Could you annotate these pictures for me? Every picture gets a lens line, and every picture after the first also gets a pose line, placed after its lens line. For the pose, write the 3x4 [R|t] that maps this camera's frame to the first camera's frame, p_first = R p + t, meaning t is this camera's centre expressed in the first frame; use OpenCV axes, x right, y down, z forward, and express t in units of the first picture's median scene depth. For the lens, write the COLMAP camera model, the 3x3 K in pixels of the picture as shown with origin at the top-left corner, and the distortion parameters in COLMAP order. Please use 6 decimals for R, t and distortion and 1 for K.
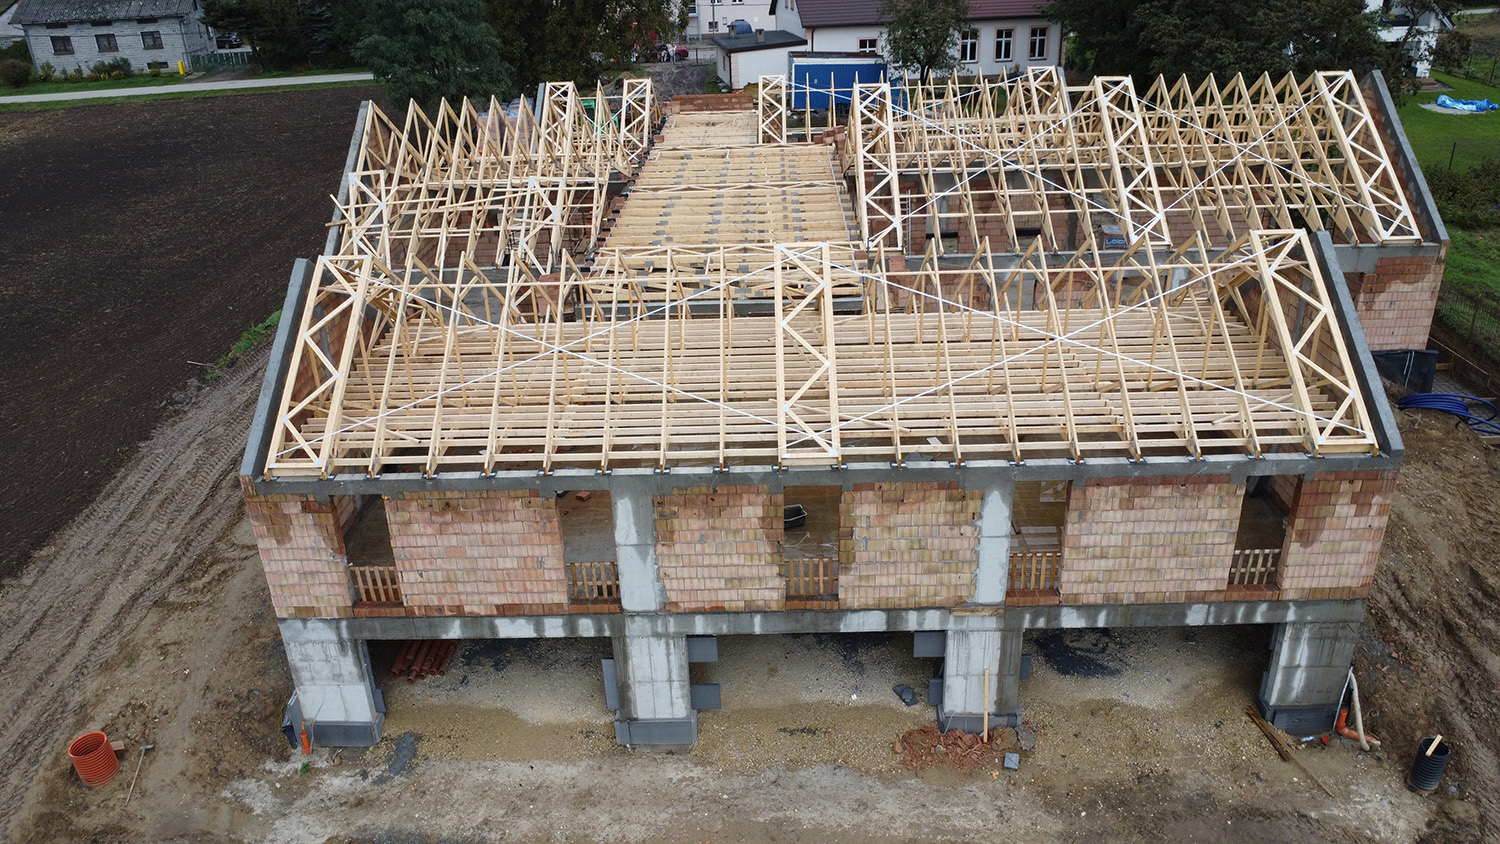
lens RADIAL K [[1088.9, 0, 749.2], [0, 1088.9, 417.3], [0, 0, 1]] dist [-0.033976, -0.002865]
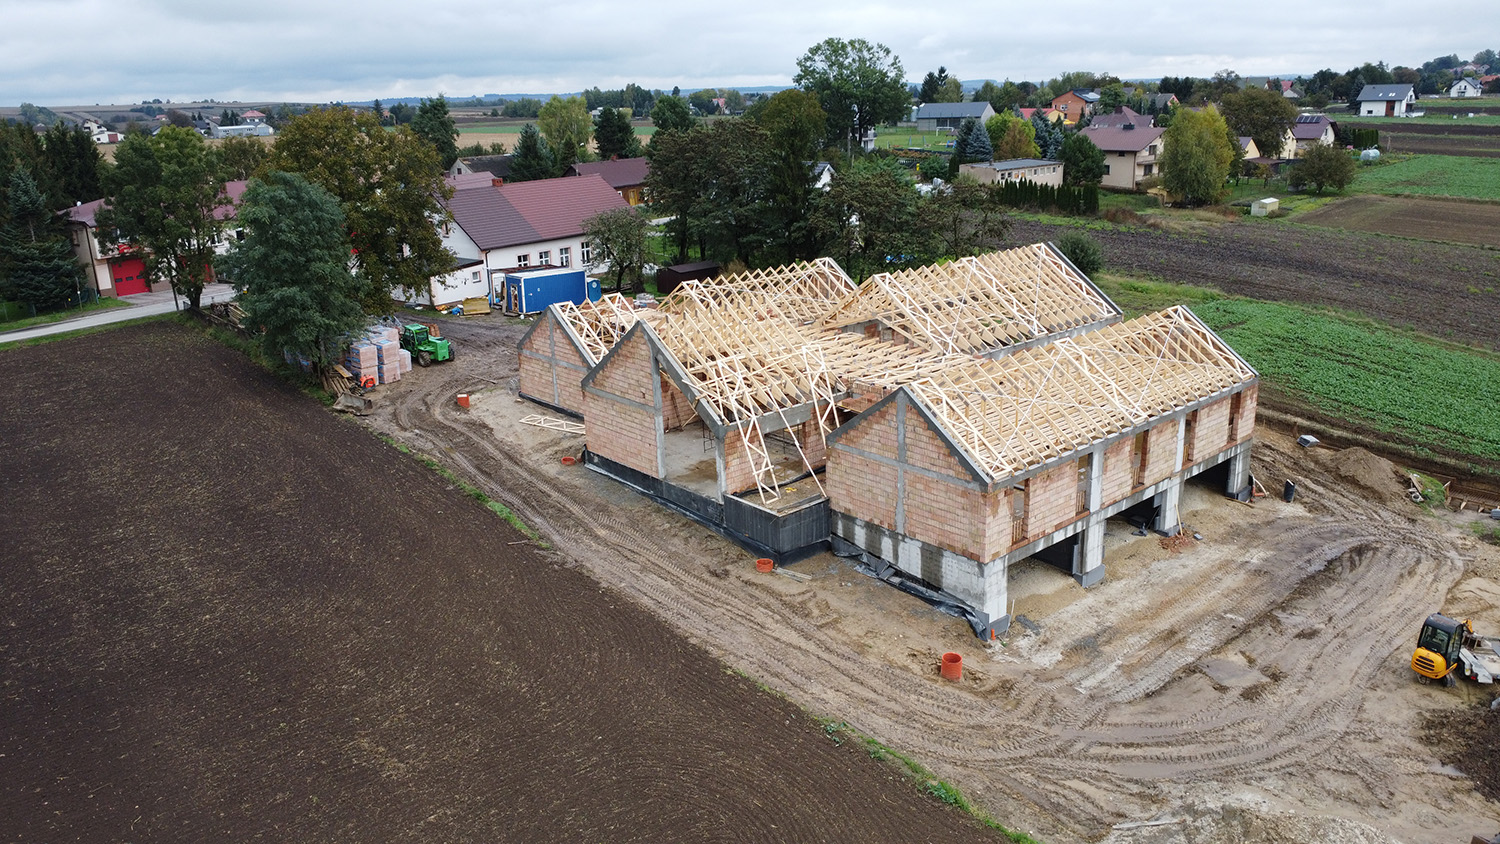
lens RADIAL K [[1088.9, 0, 748.6], [0, 1088.9, 418.4], [0, 0, 1]] dist [-0.033976, -0.002865]
pose [[0.748948, -0.182189, 0.637090, -1.909116], [0.286635, 0.955927, -0.063594, -0.053992], [-0.597425, 0.230241, 0.768161, -0.265504]]
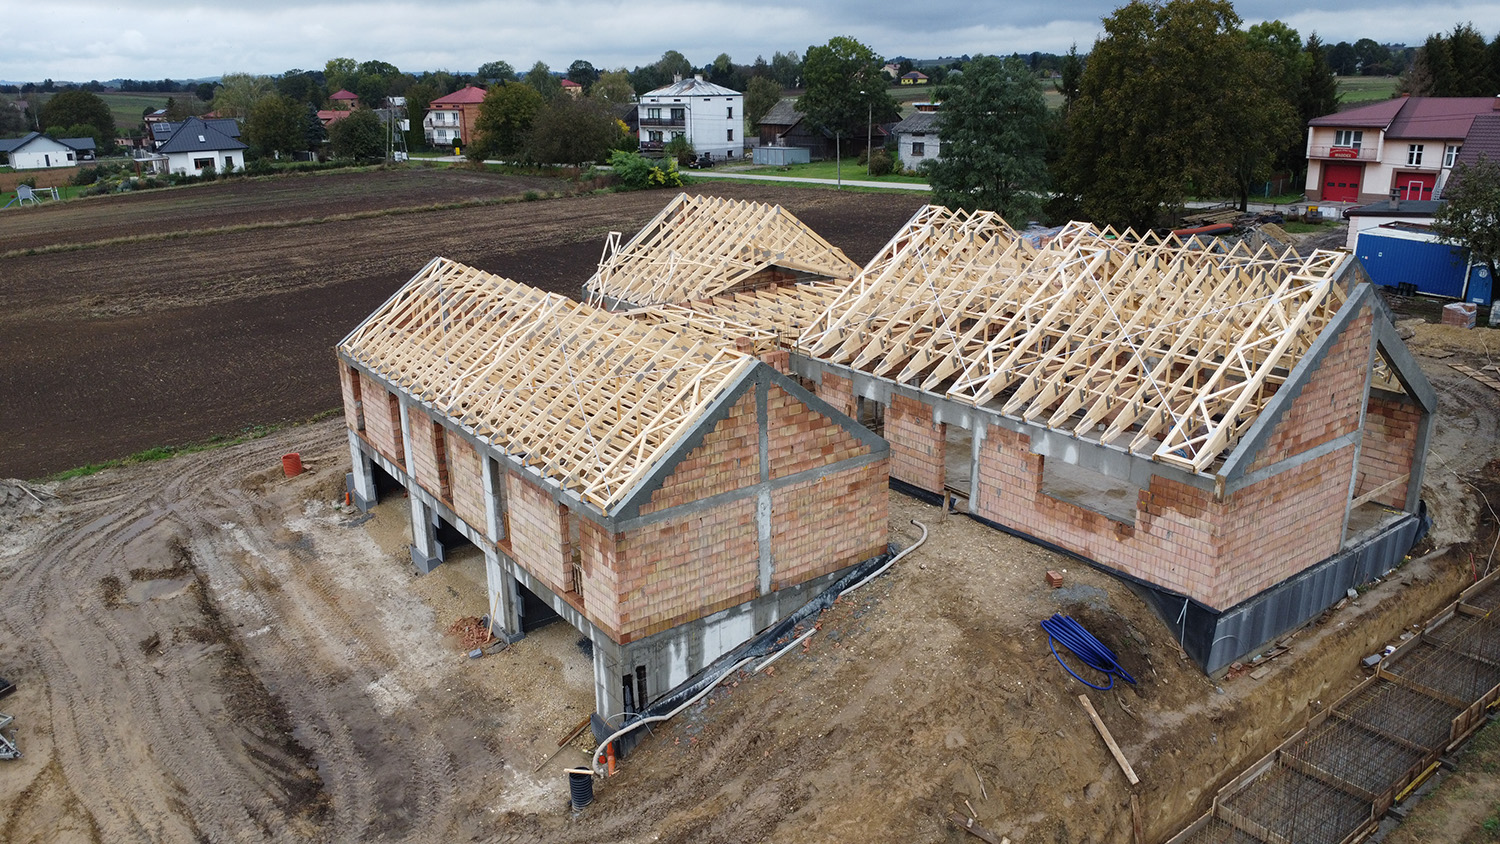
lens RADIAL K [[1088.9, 0, 748.9], [0, 1088.9, 418.2], [0, 0, 1]] dist [-0.033976, -0.002865]
pose [[0.600689, 0.261281, -0.755582, 1.472012], [-0.340209, 0.938789, 0.054167, -0.179459], [0.723485, 0.224518, 0.652810, 0.248239]]
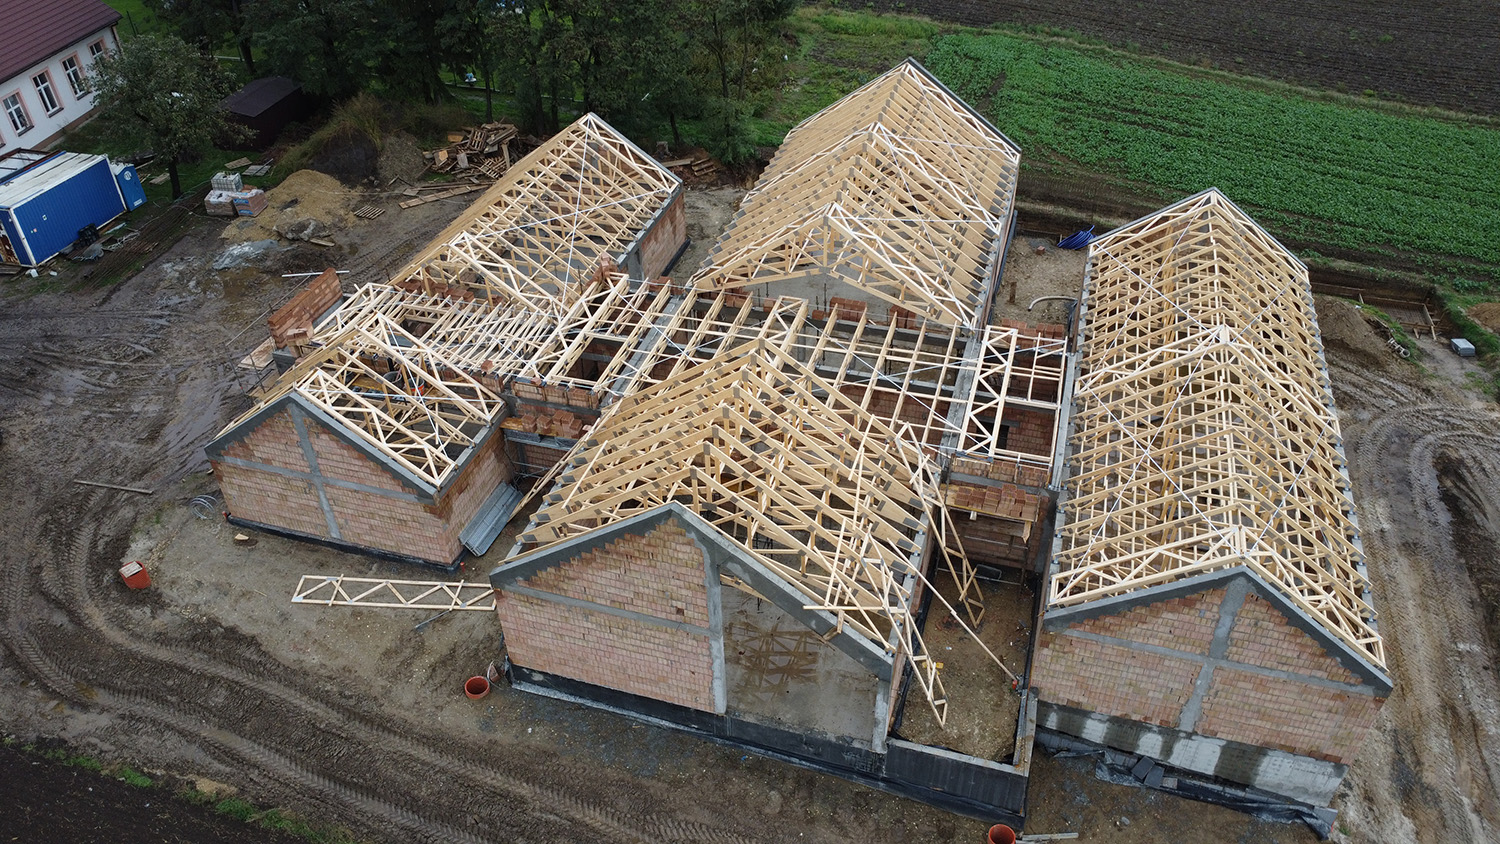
lens RADIAL K [[1088.9, 0, 748.8], [0, 1088.9, 417.3], [0, 0, 1]] dist [-0.033976, -0.002865]
pose [[0.275786, -0.561843, 0.779919, -1.430542], [0.412142, 0.802135, 0.432109, -1.032493], [-0.868378, 0.202268, 0.452777, 0.961205]]
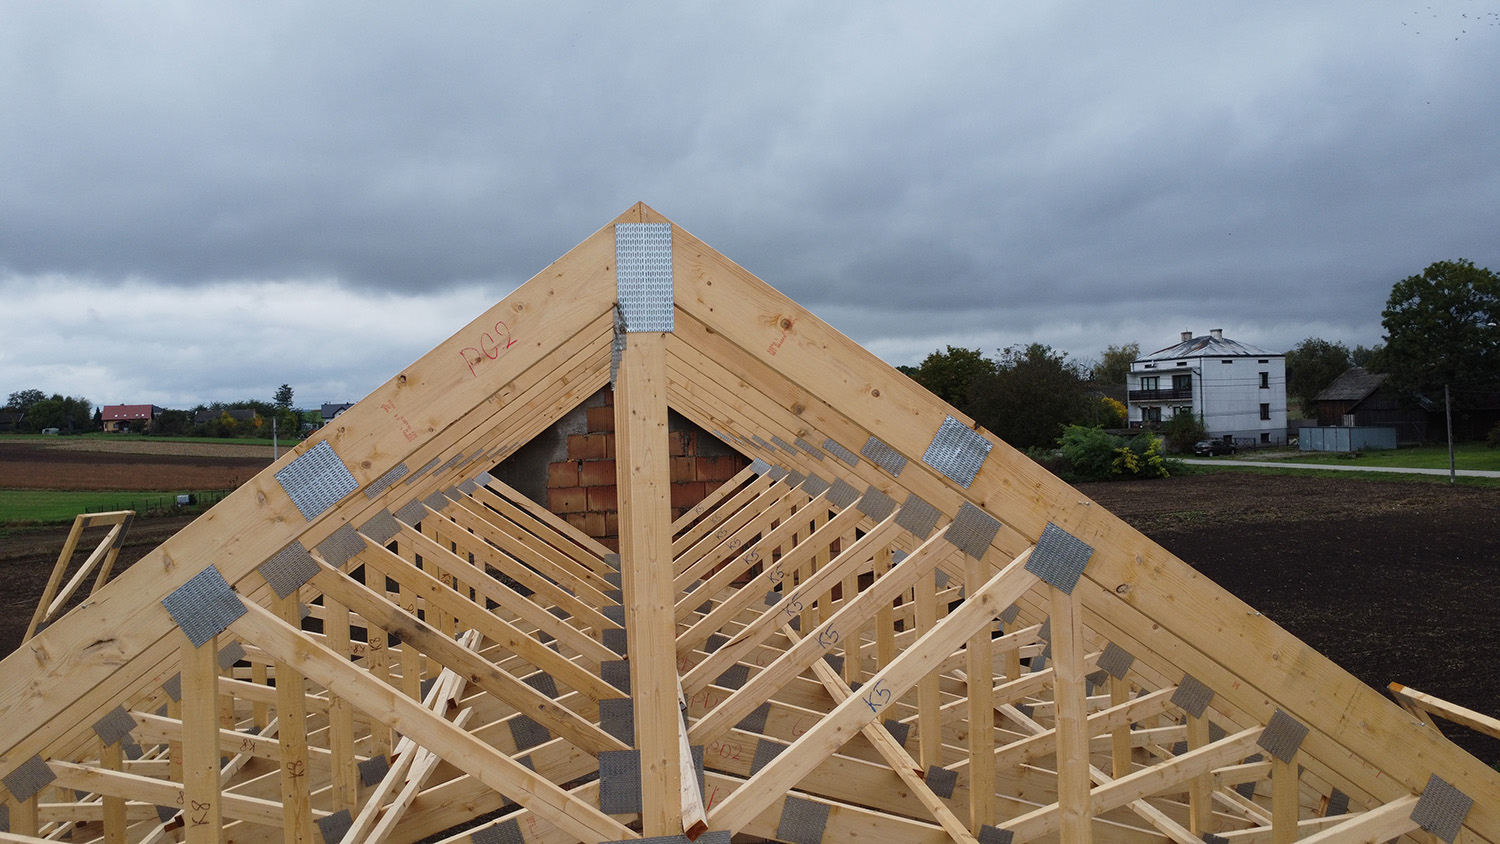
lens RADIAL K [[1088.9, 0, 749.5], [0, 1088.9, 421.6], [0, 0, 1]] dist [-0.033976, -0.002865]
pose [[0.149793, 0.038951, -0.987950, -0.045118], [-0.387779, 0.921479, -0.022465, -0.449090], [0.909500, 0.386471, 0.153135, 1.589199]]
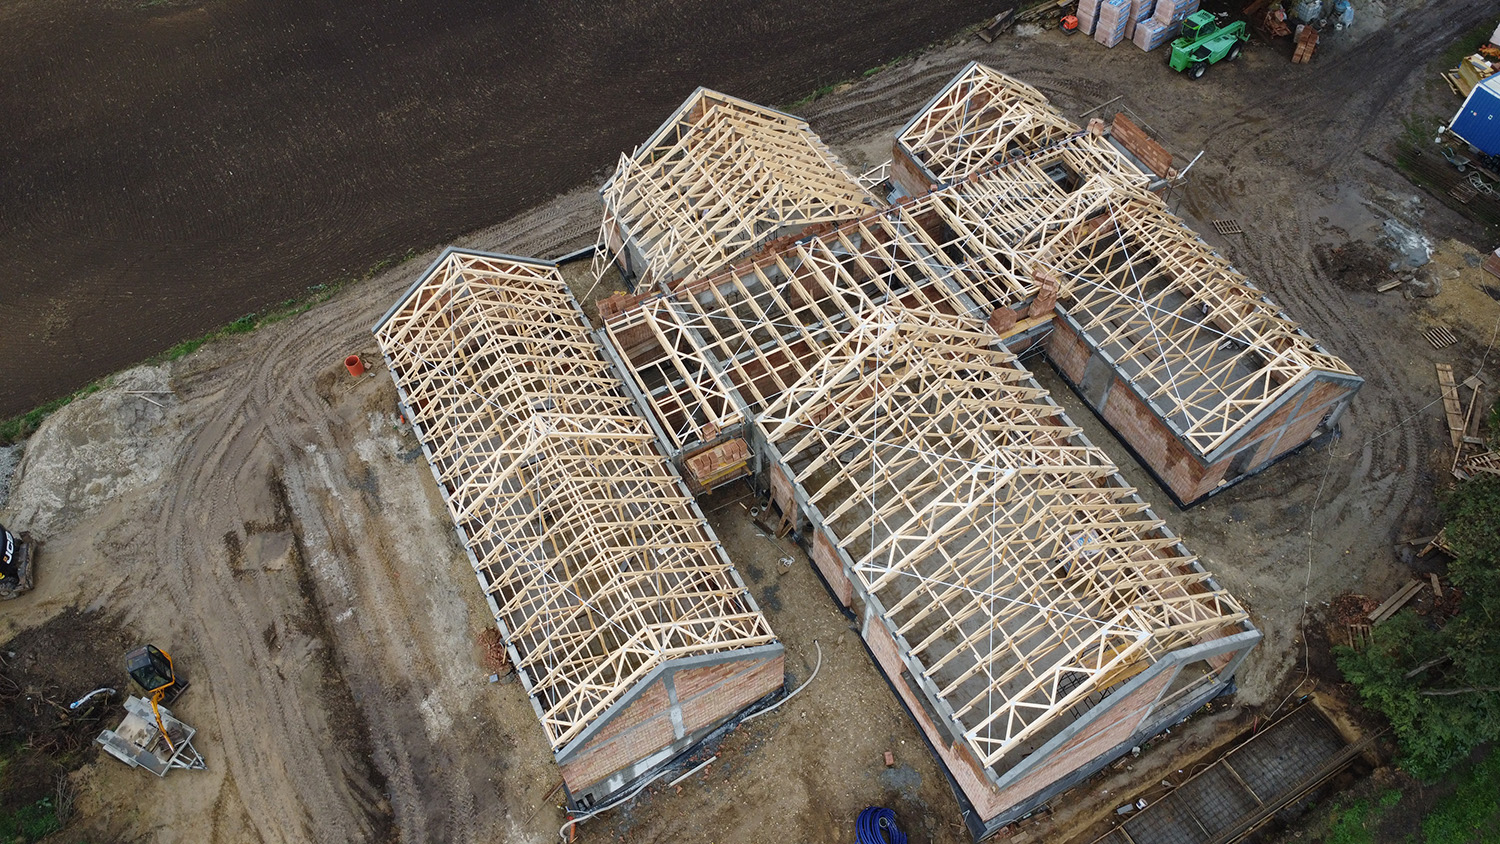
lens RADIAL K [[1088.9, 0, 747.2], [0, 1088.9, 422.4], [0, 0, 1]] dist [-0.033976, -0.002865]
pose [[0.482659, 0.715667, -0.504838, 1.152797], [-0.365825, 0.688474, 0.626240, -1.456233], [0.795747, -0.117578, 0.594106, 0.226722]]
